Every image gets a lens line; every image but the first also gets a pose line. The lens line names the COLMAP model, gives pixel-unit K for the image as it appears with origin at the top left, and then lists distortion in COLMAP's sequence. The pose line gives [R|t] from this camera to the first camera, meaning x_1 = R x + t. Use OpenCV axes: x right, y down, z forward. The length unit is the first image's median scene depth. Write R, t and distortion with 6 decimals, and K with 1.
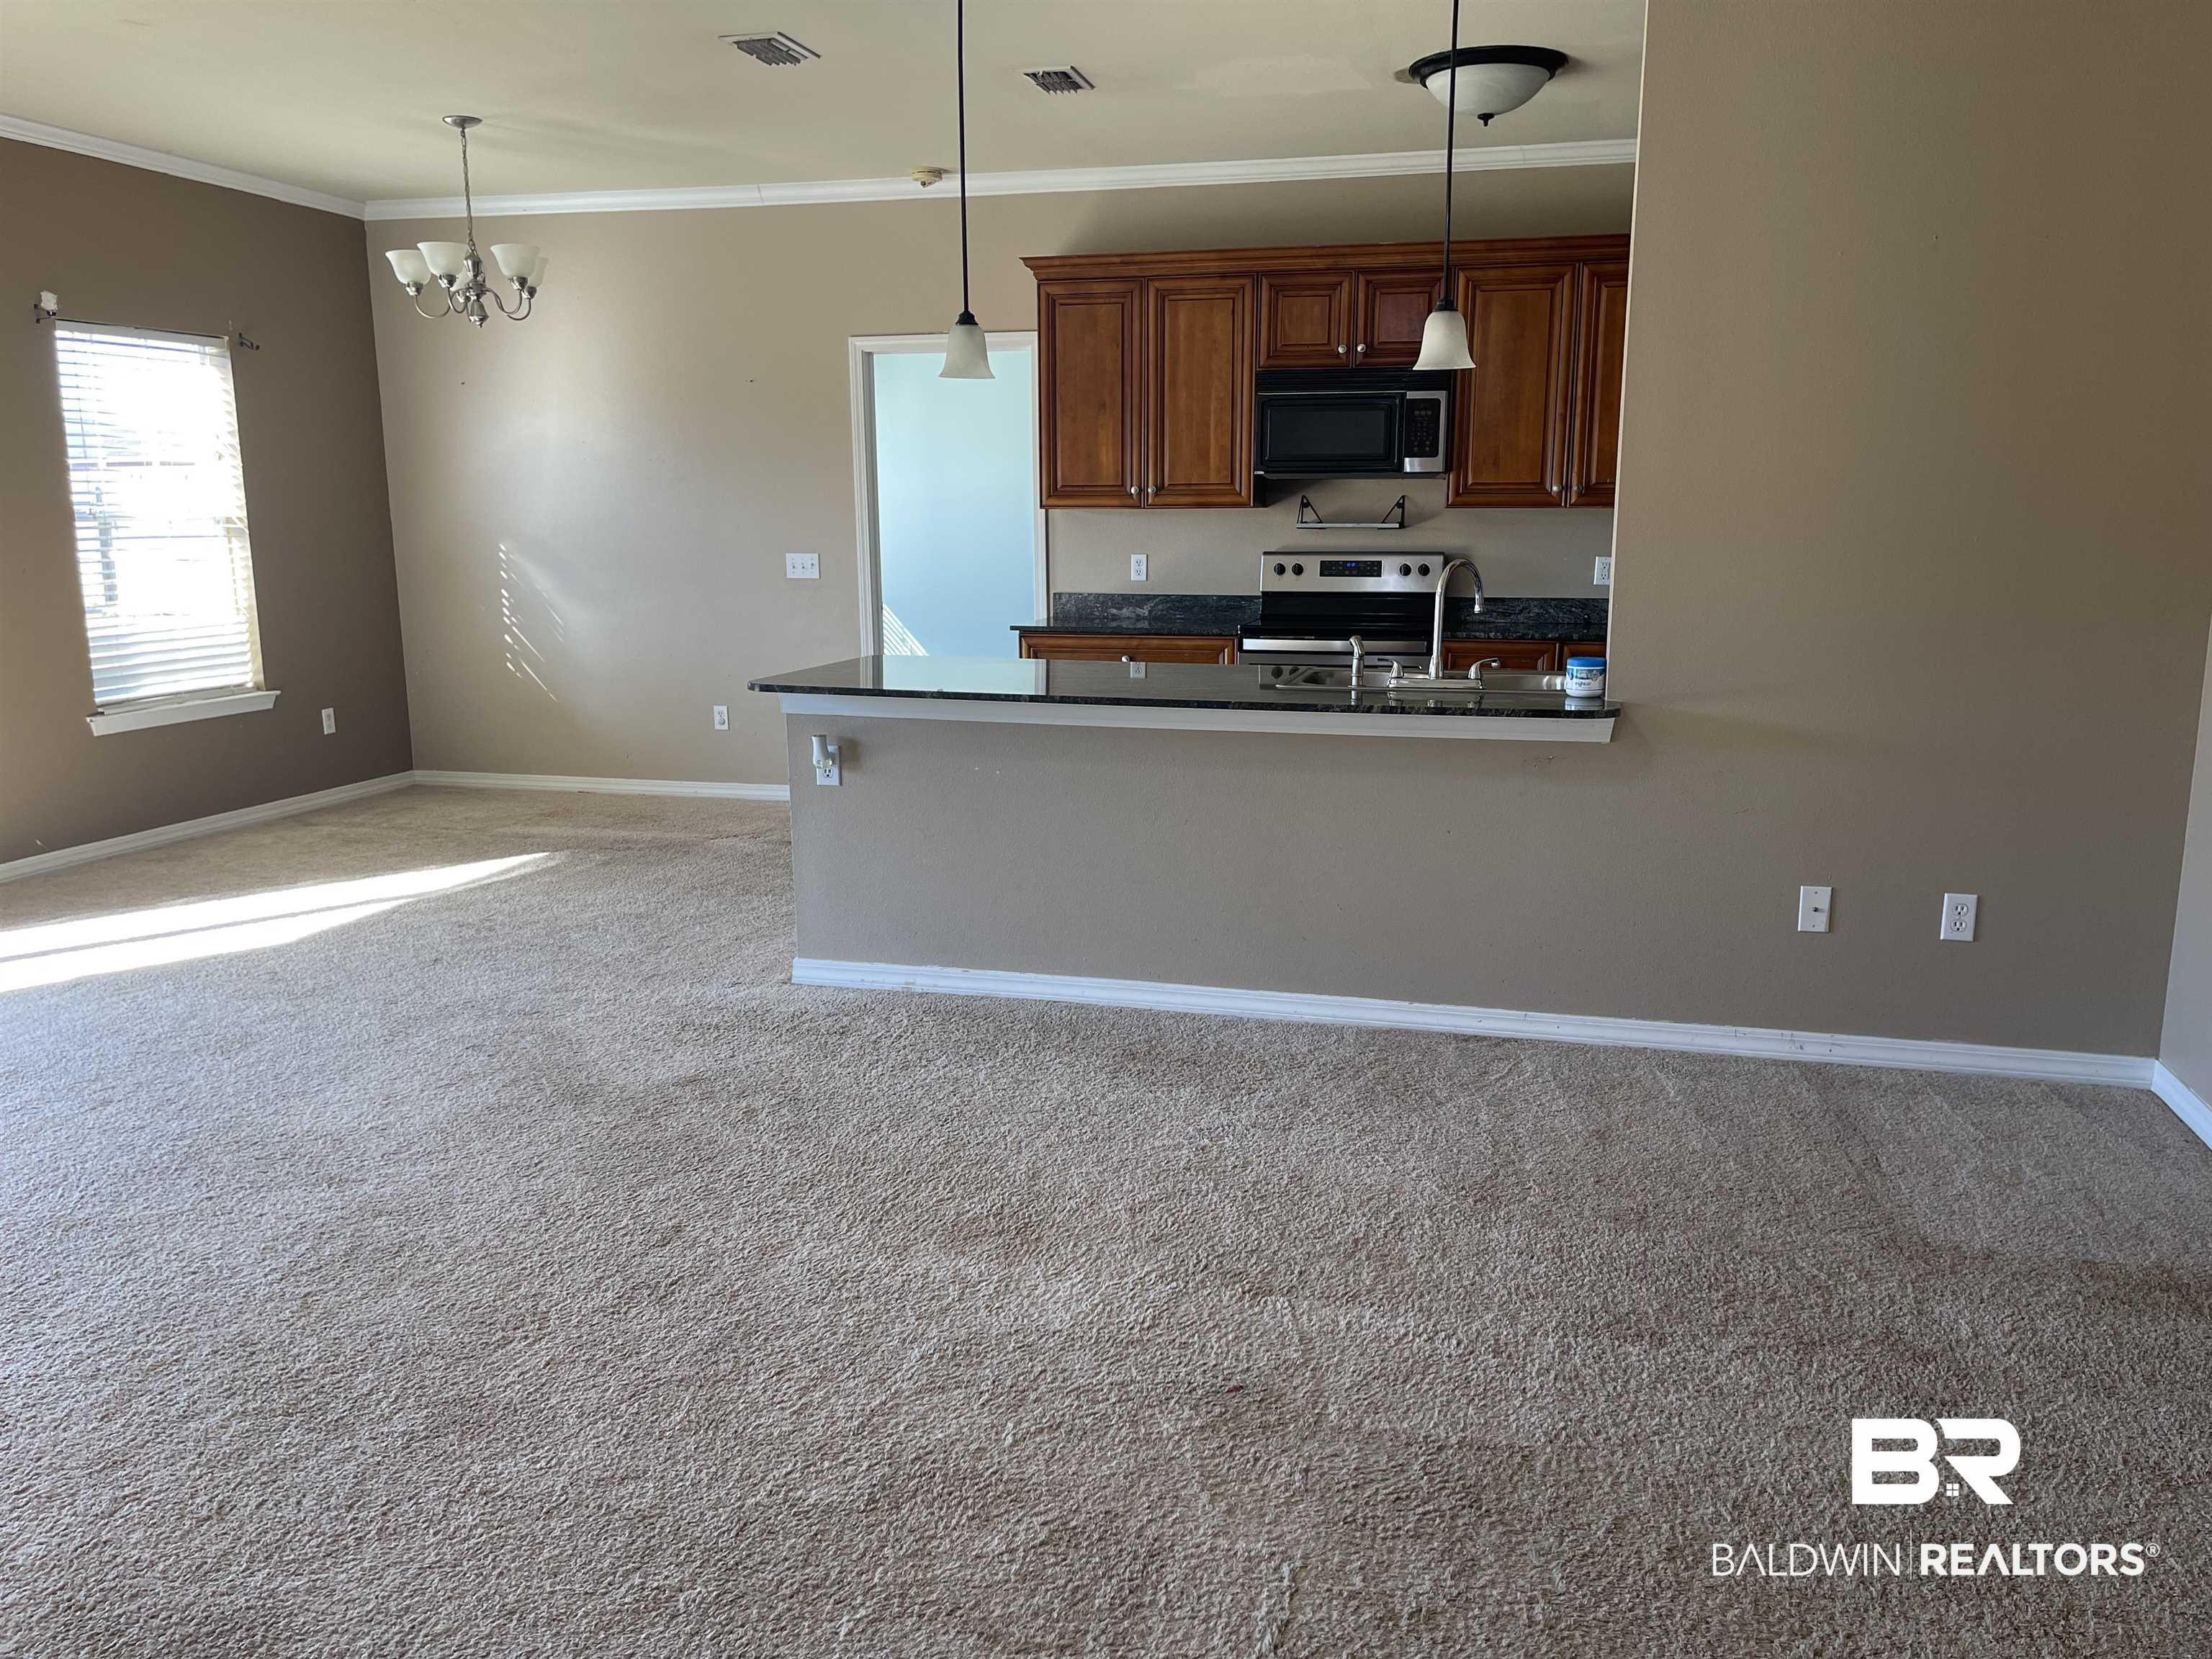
lens RADIAL K [[1679.3, 0, 1106.7], [0, 1679.3, 828.6], [0, 0, 1]] dist [0.071176, -0.074956]
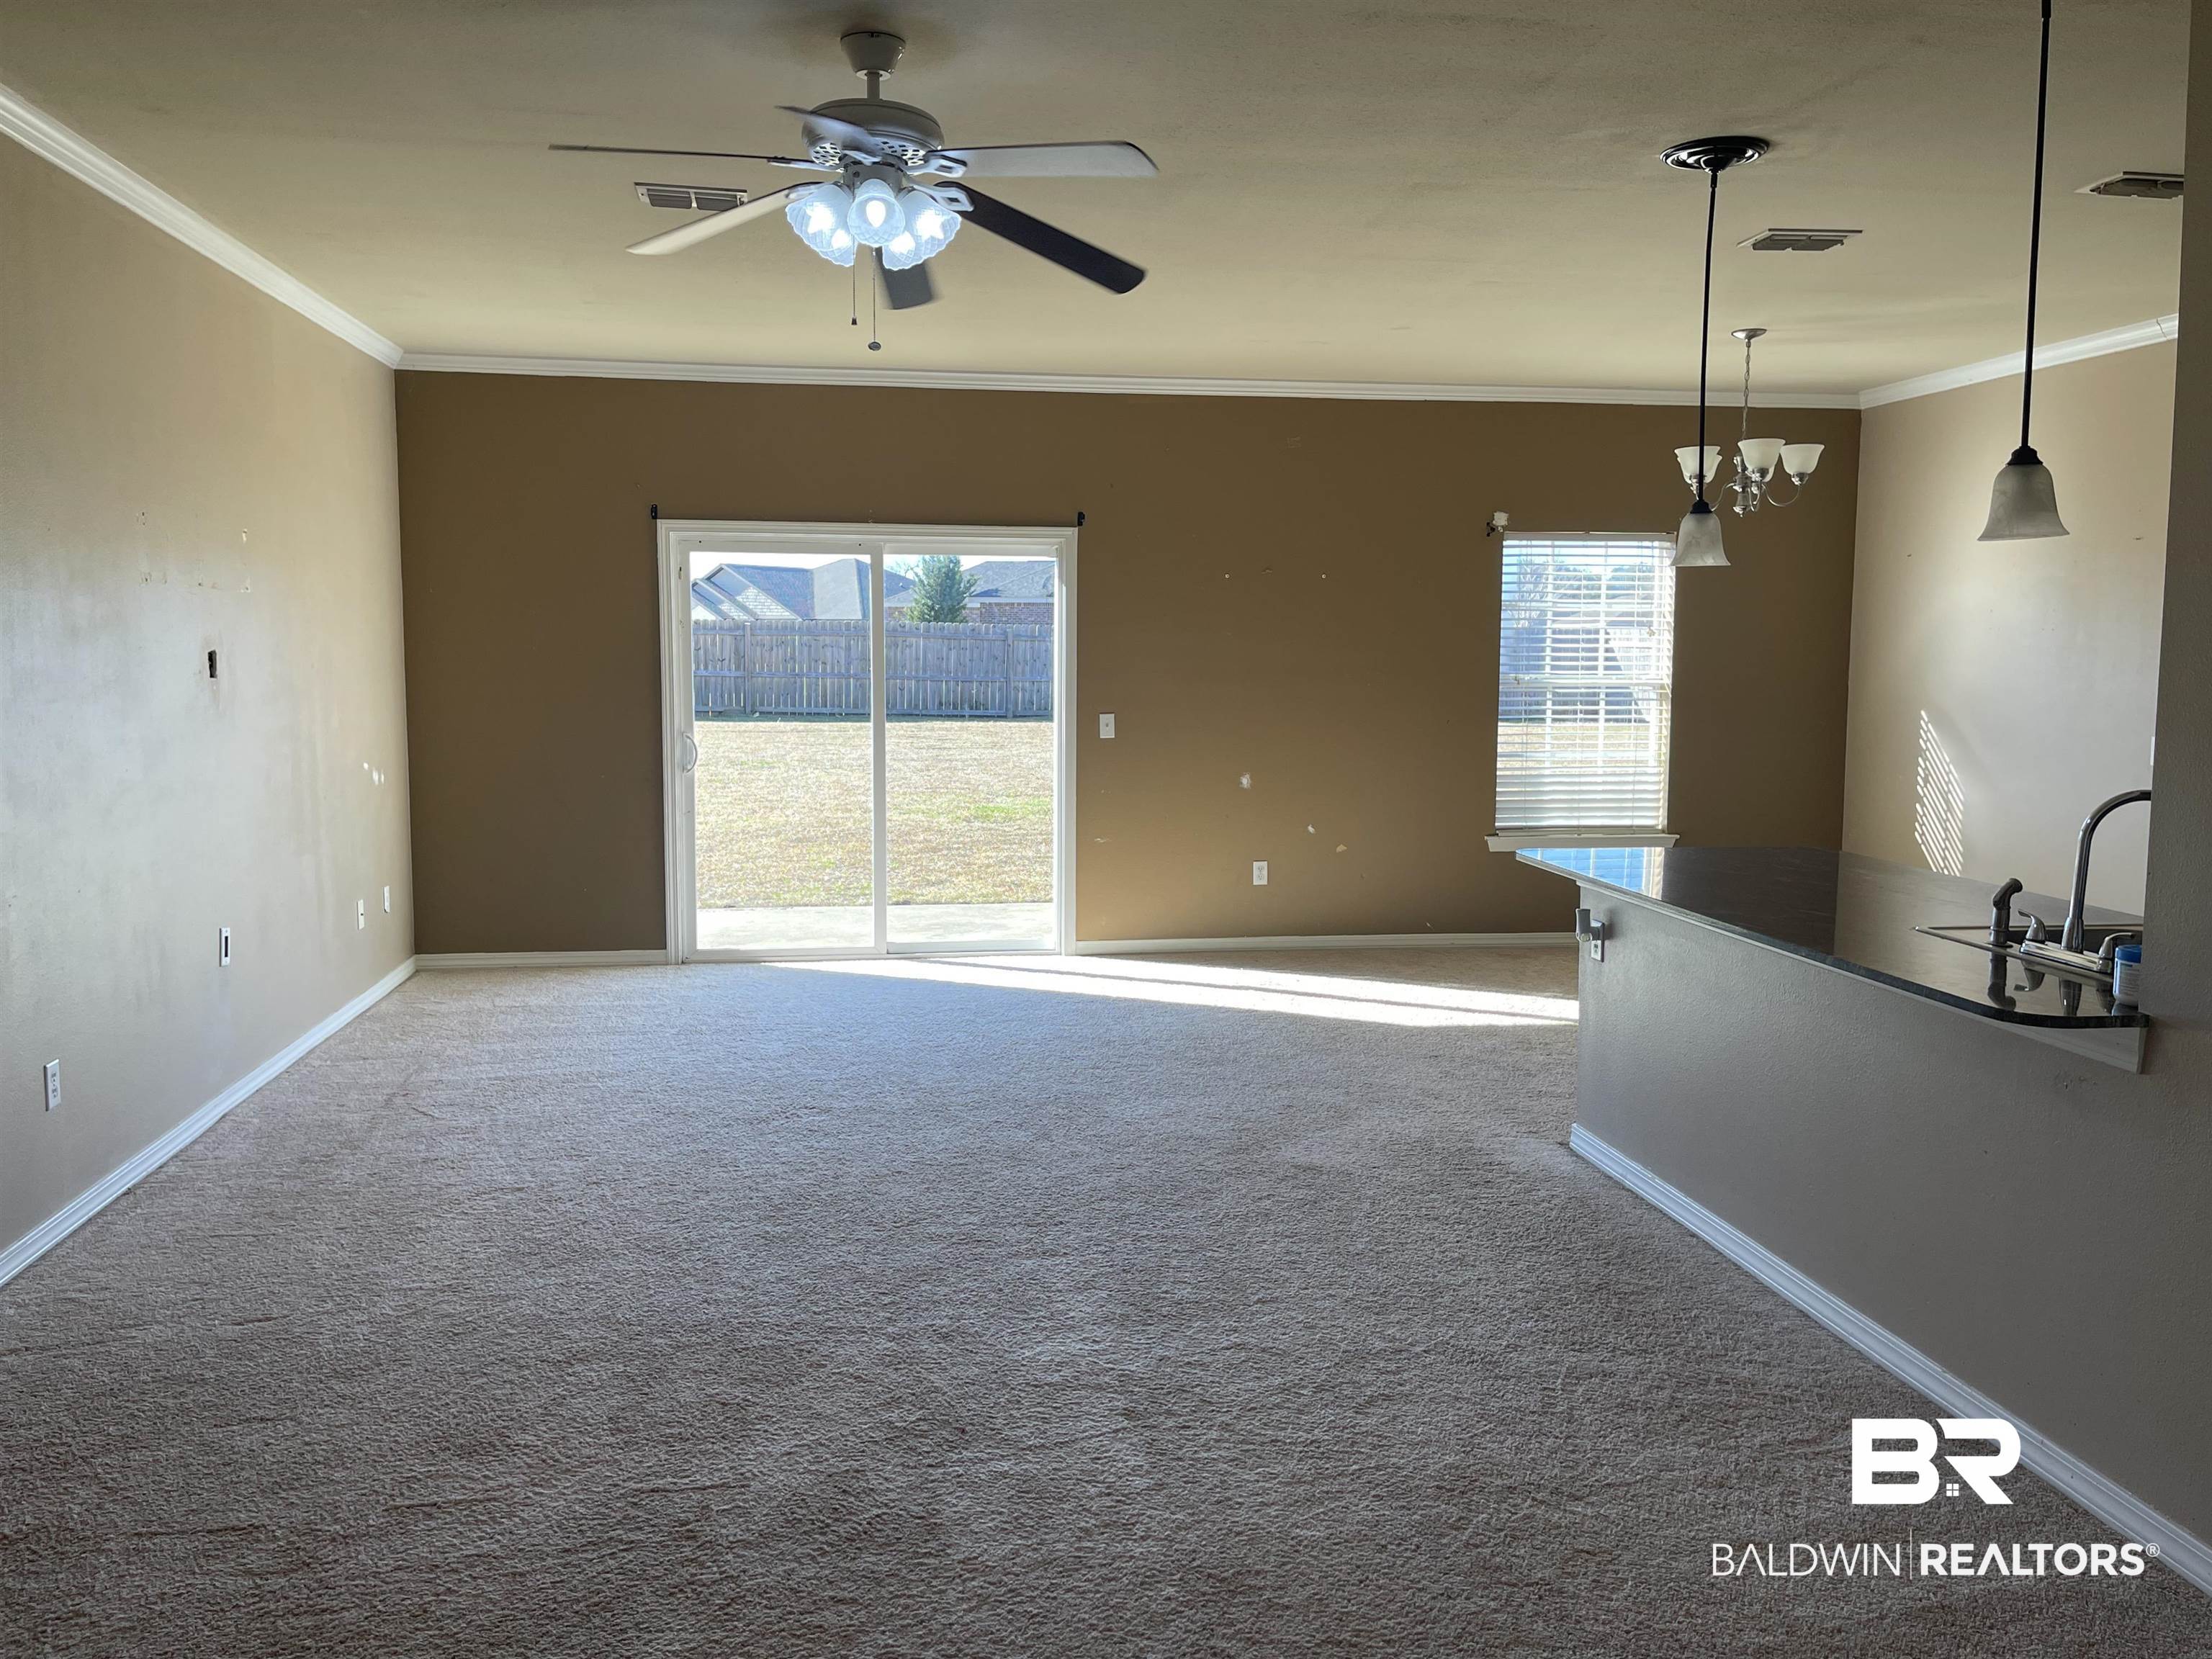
lens RADIAL K [[1742.5, 0, 1090.5], [0, 1742.5, 810.1], [0, 0, 1]] dist [0.045619, 0.000905]
pose [[0.379725, 0.091010, -0.920612, 0.465041], [-0.179693, 0.983451, 0.023104, -0.057160], [0.907479, 0.156655, 0.389795, 0.198434]]
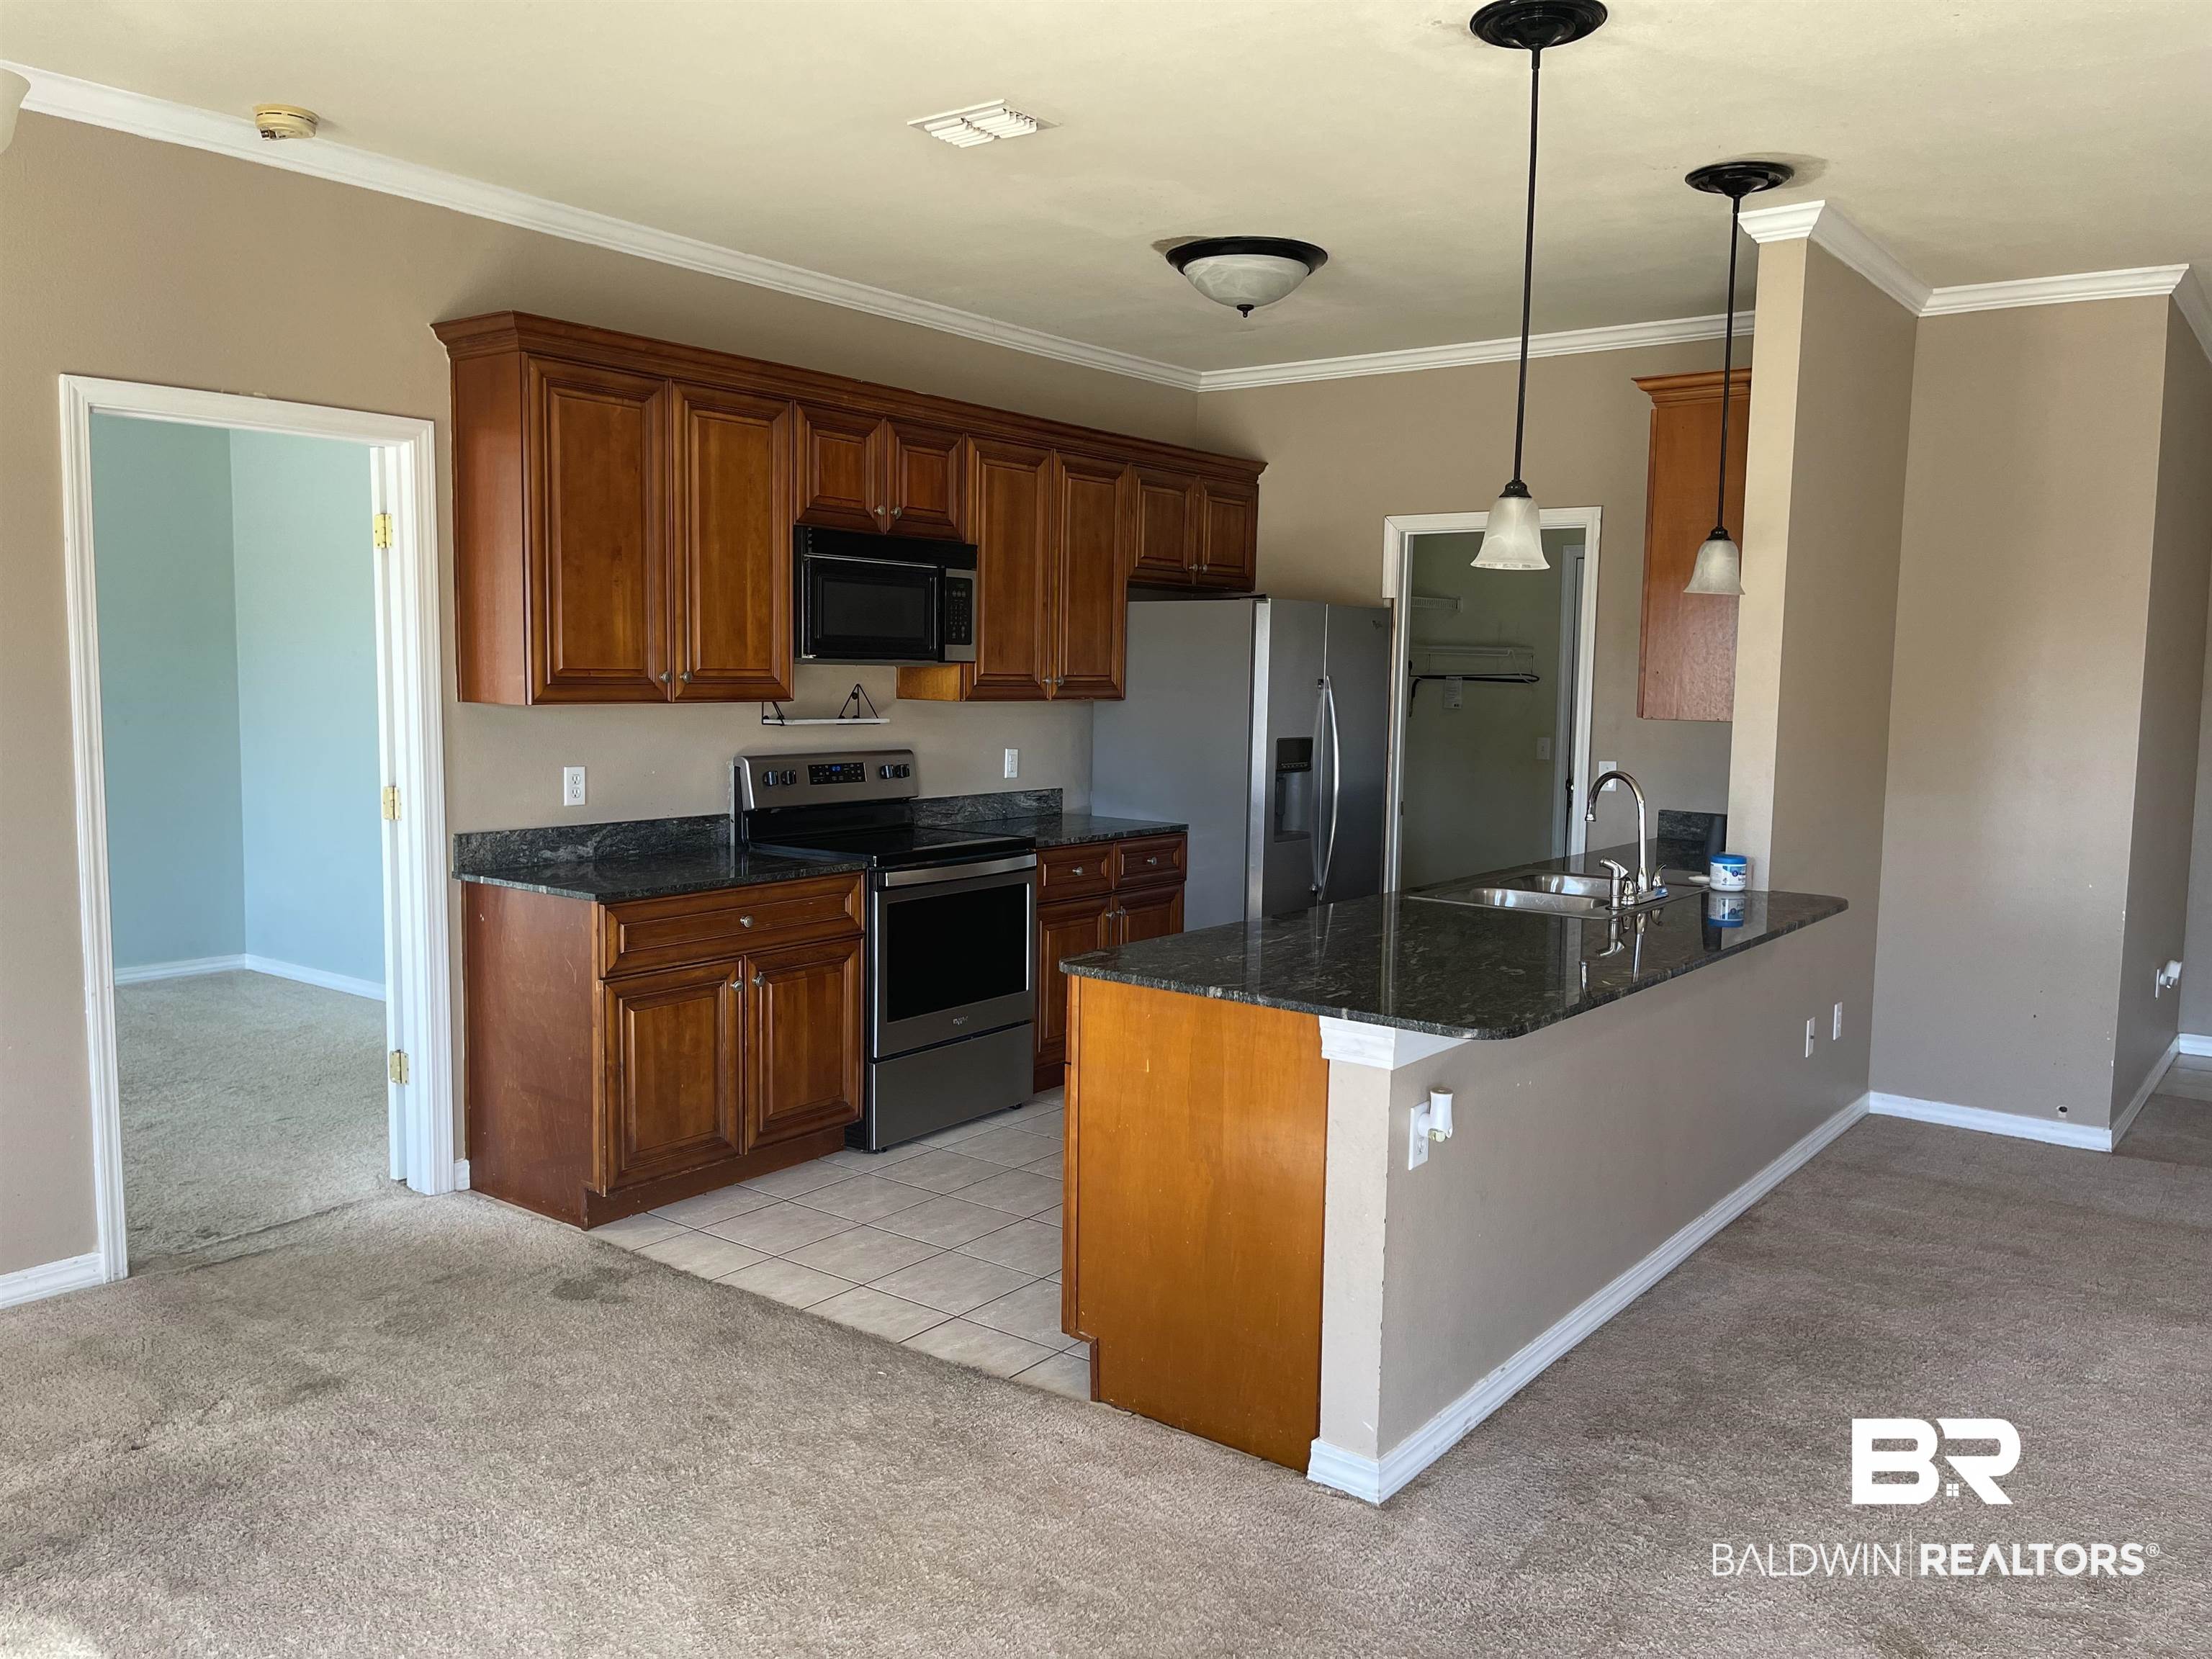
lens RADIAL K [[1679.3, 0, 1124.3], [0, 1679.3, 810.0], [0, 0, 1]] dist [0.071176, -0.074956]
pose [[0.390154, -0.073077, 0.917845, -0.538701], [0.155218, 0.987799, 0.012667, -0.126489], [-0.907572, 0.137524, 0.396737, 0.561395]]
